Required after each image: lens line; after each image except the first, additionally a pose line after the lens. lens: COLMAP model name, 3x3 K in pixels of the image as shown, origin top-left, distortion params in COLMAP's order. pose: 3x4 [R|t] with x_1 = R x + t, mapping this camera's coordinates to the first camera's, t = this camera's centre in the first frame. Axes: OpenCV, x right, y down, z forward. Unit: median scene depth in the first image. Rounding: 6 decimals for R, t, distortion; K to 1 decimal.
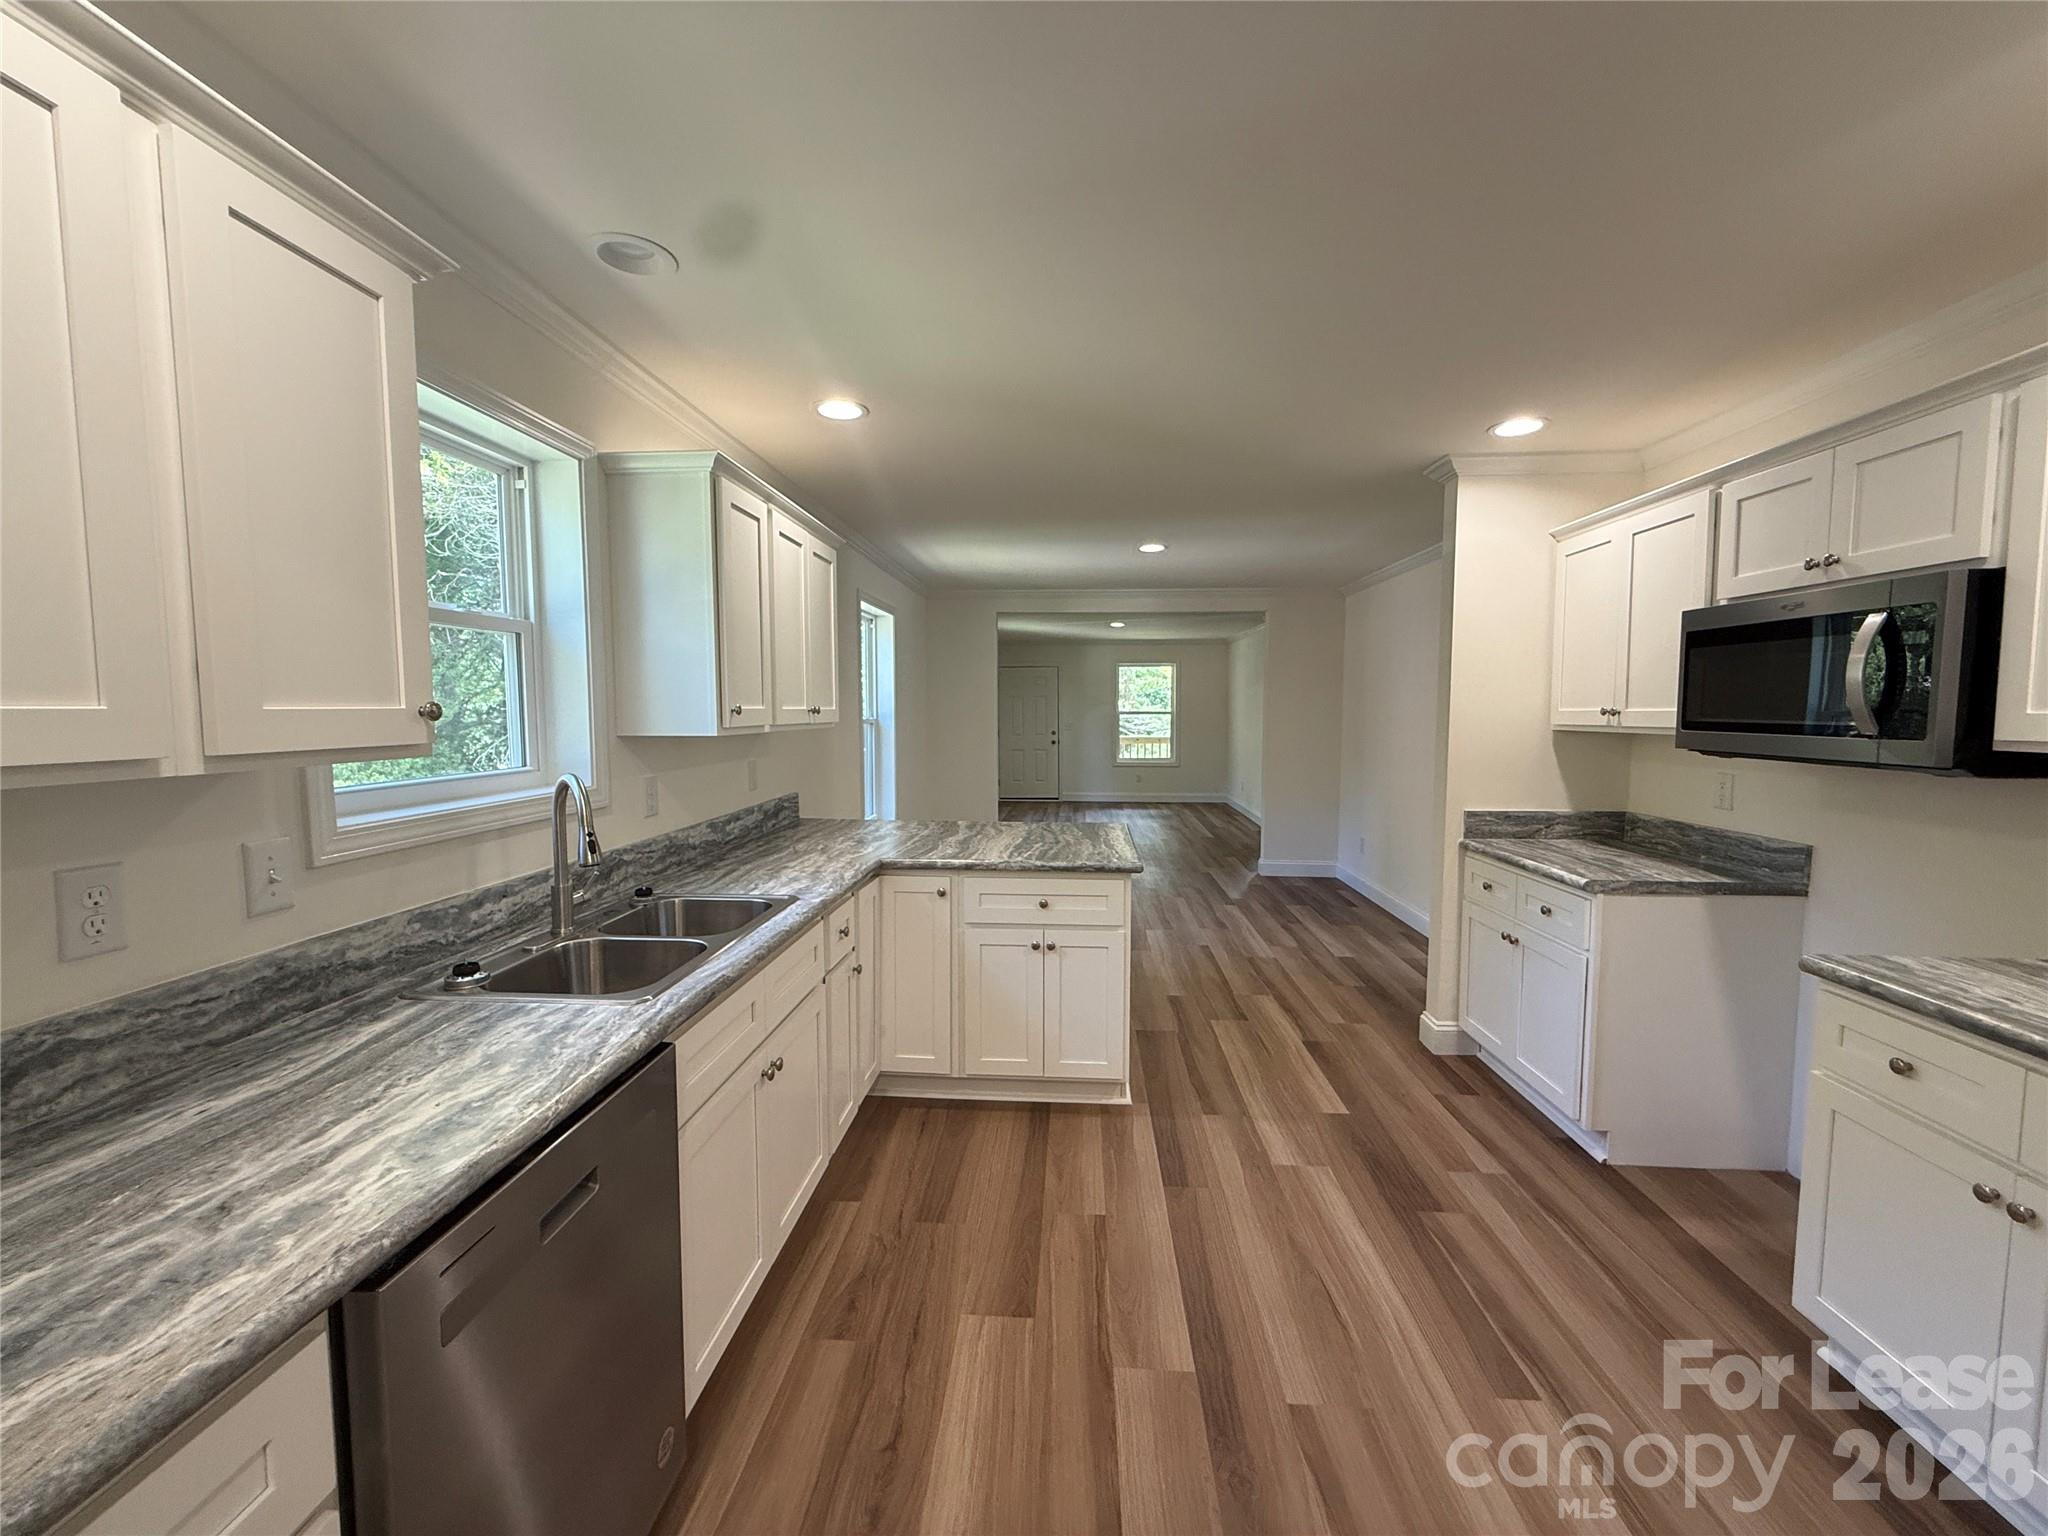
lens RADIAL K [[822.4, 0, 1019.6], [0, 822.4, 767.1], [0, 0, 1]] dist [-0.003285, 0.000369]
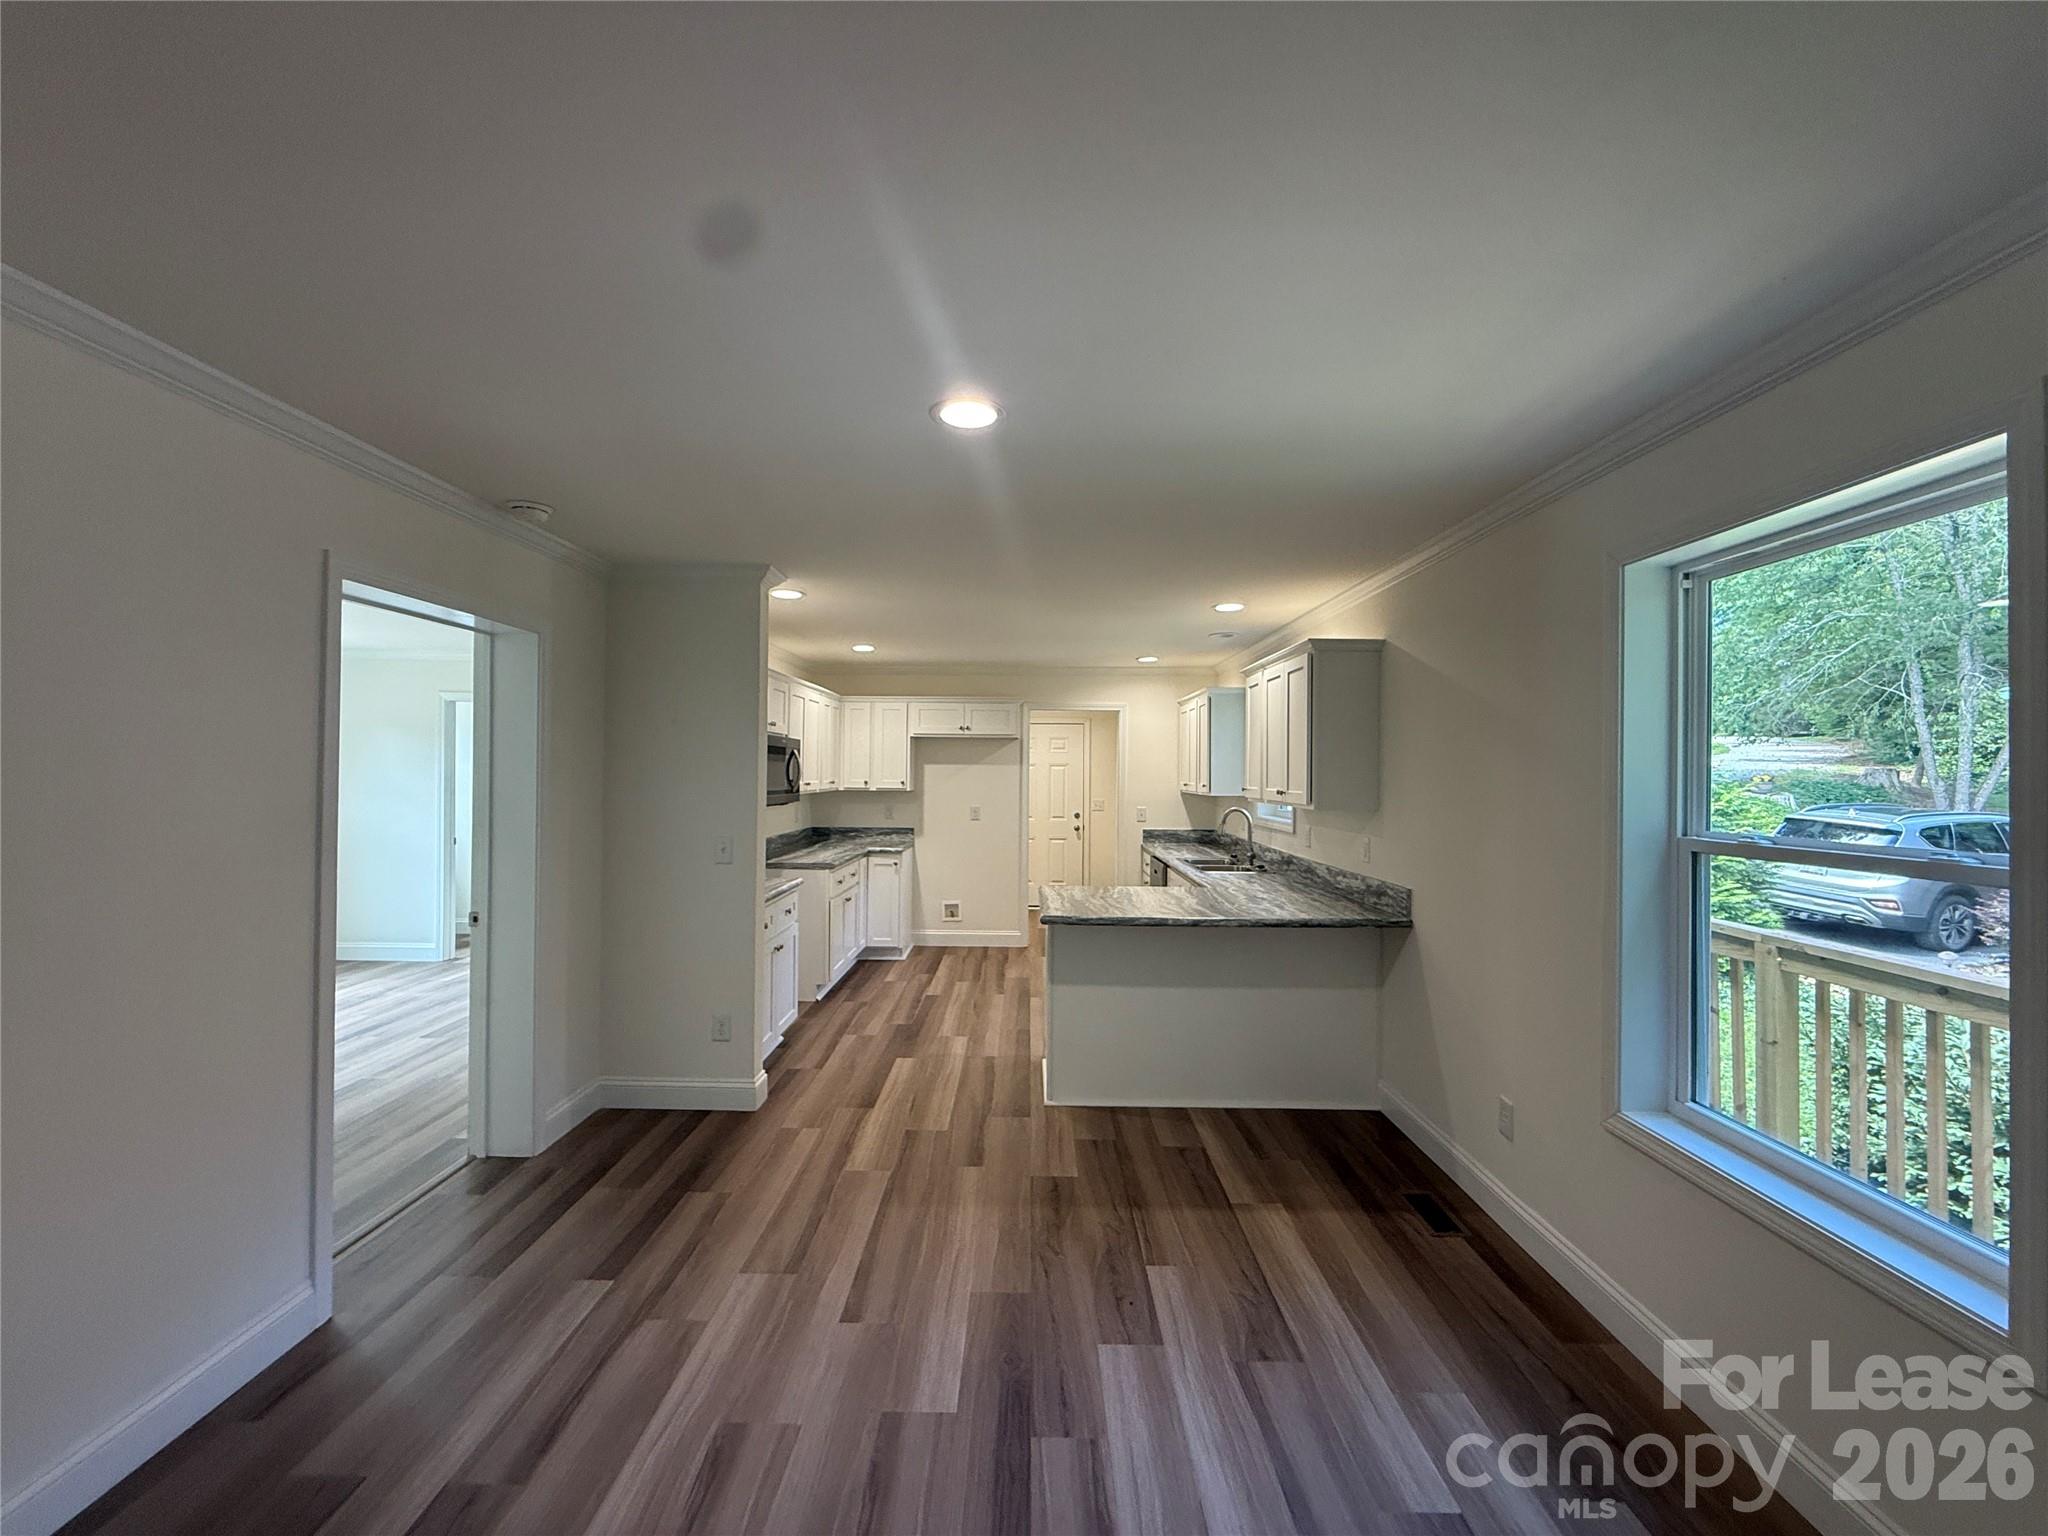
lens RADIAL K [[822.4, 0, 1019.6], [0, 822.4, 767.1], [0, 0, 1]] dist [-0.003285, 0.000369]
pose [[-0.998155, -0.008840, -0.060070, 0.355419], [-0.012807, 0.997739, 0.065972, -0.267469], [0.059351, 0.066620, -0.996012, 3.191749]]
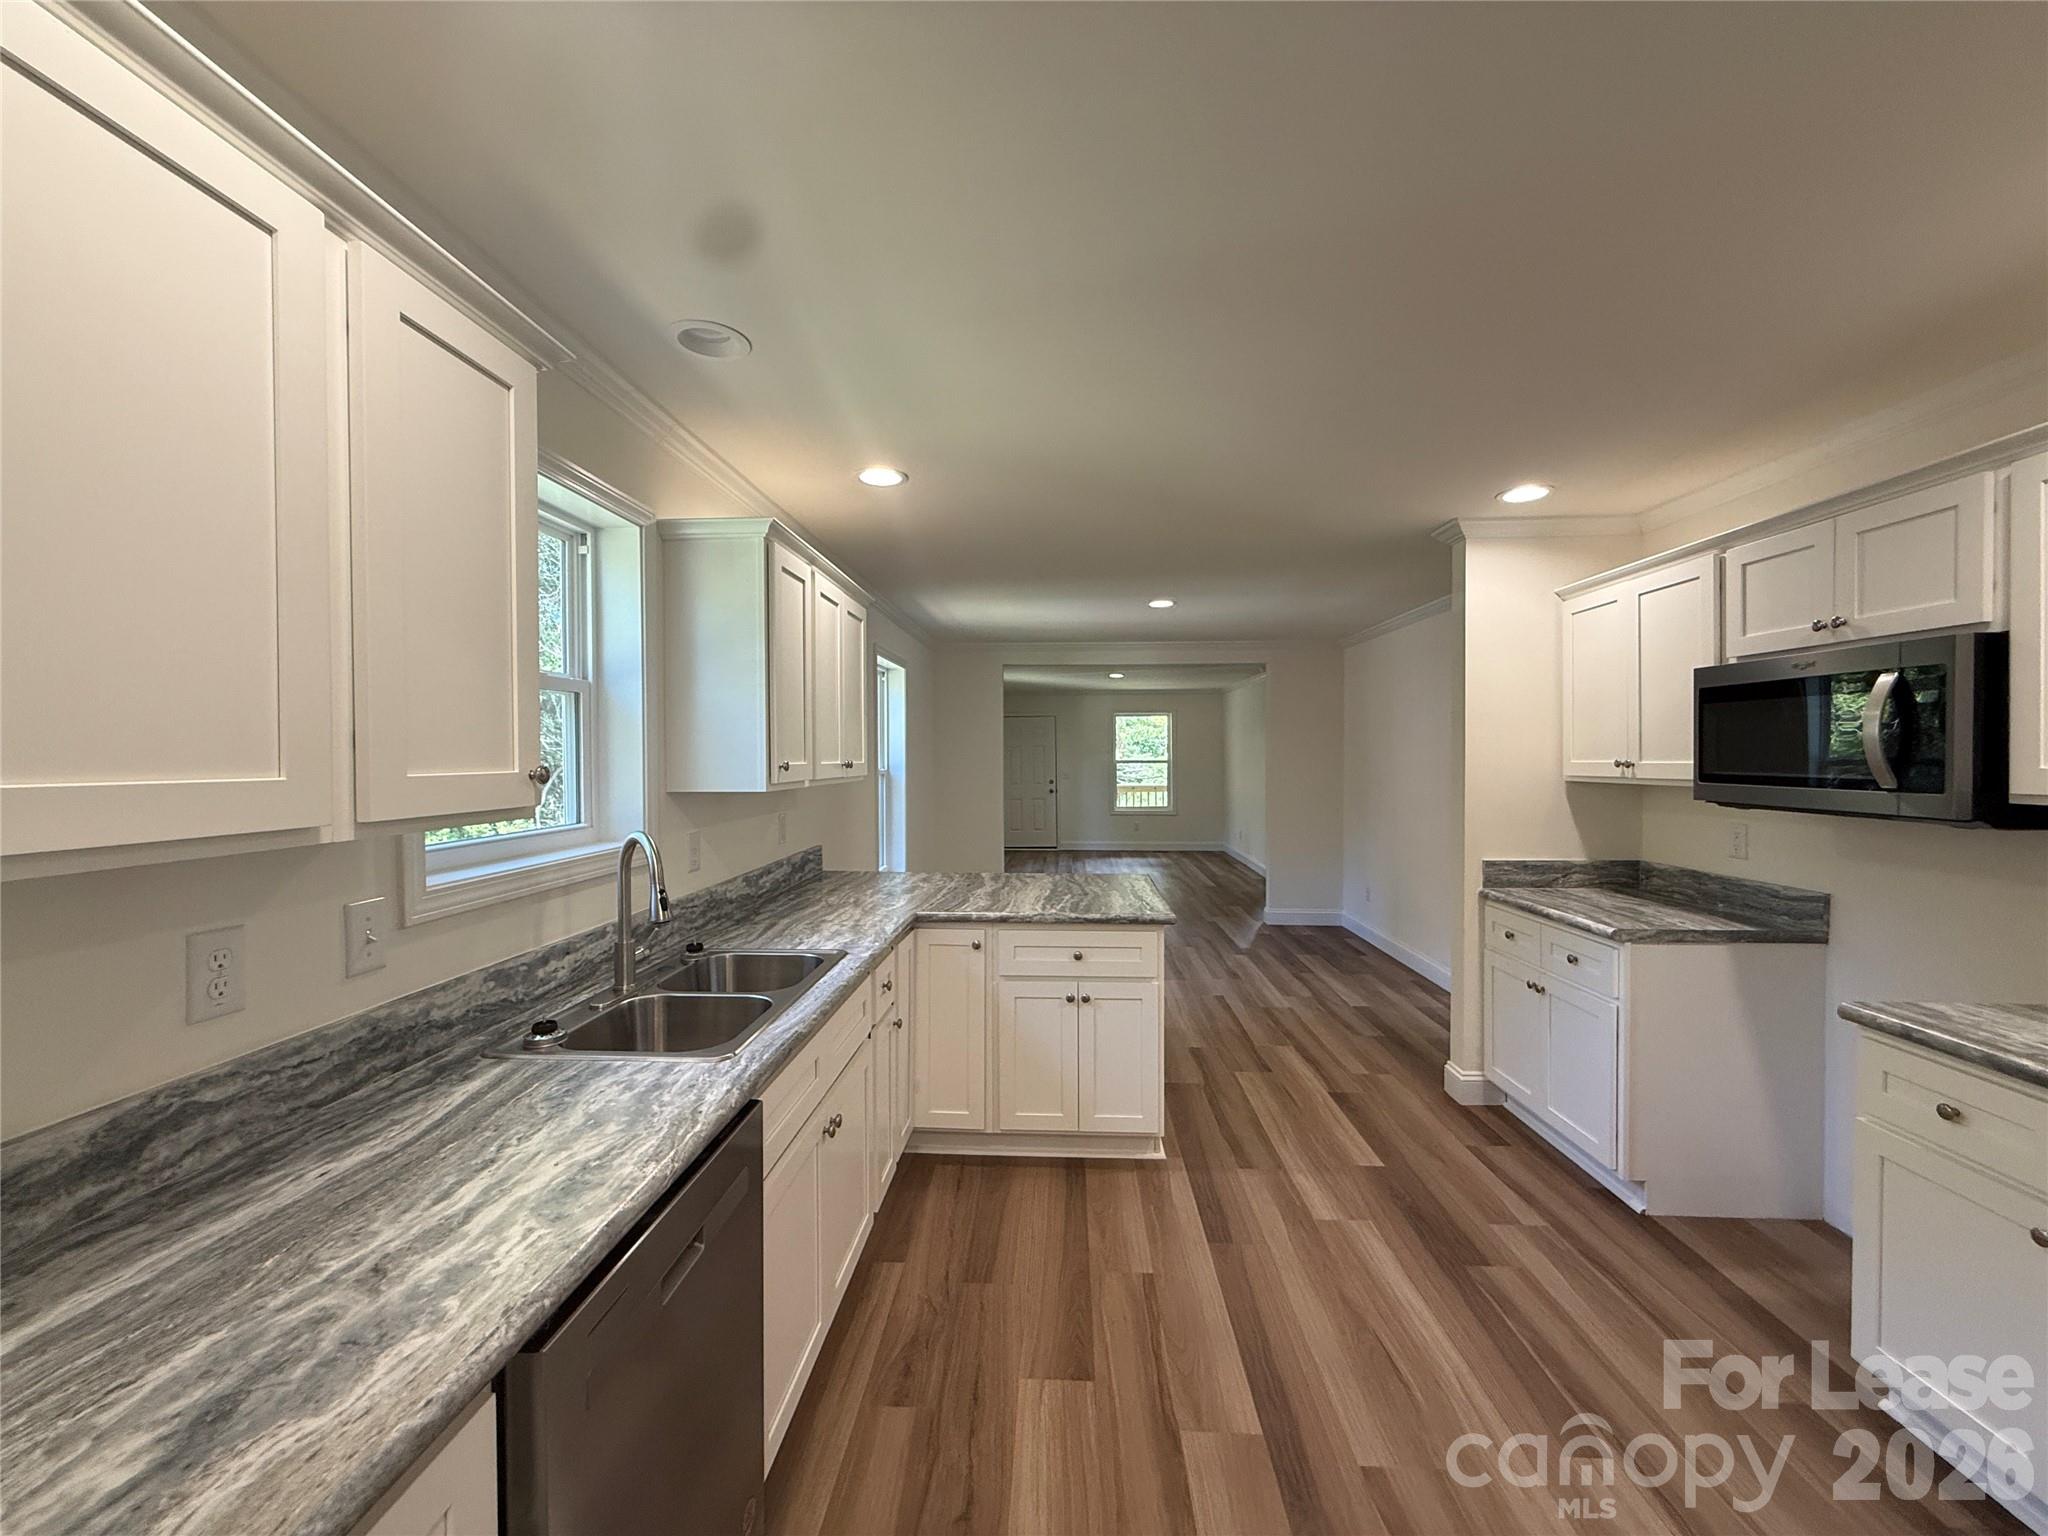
lens RADIAL K [[822.4, 0, 1019.6], [0, 822.4, 767.1], [0, 0, 1]] dist [-0.003285, 0.000369]
pose [[0.999882, -0.003342, 0.015004, -0.072069], [0.004209, 0.998302, -0.058098, -0.008472], [-0.014784, 0.058154, 0.998198, -0.024096]]
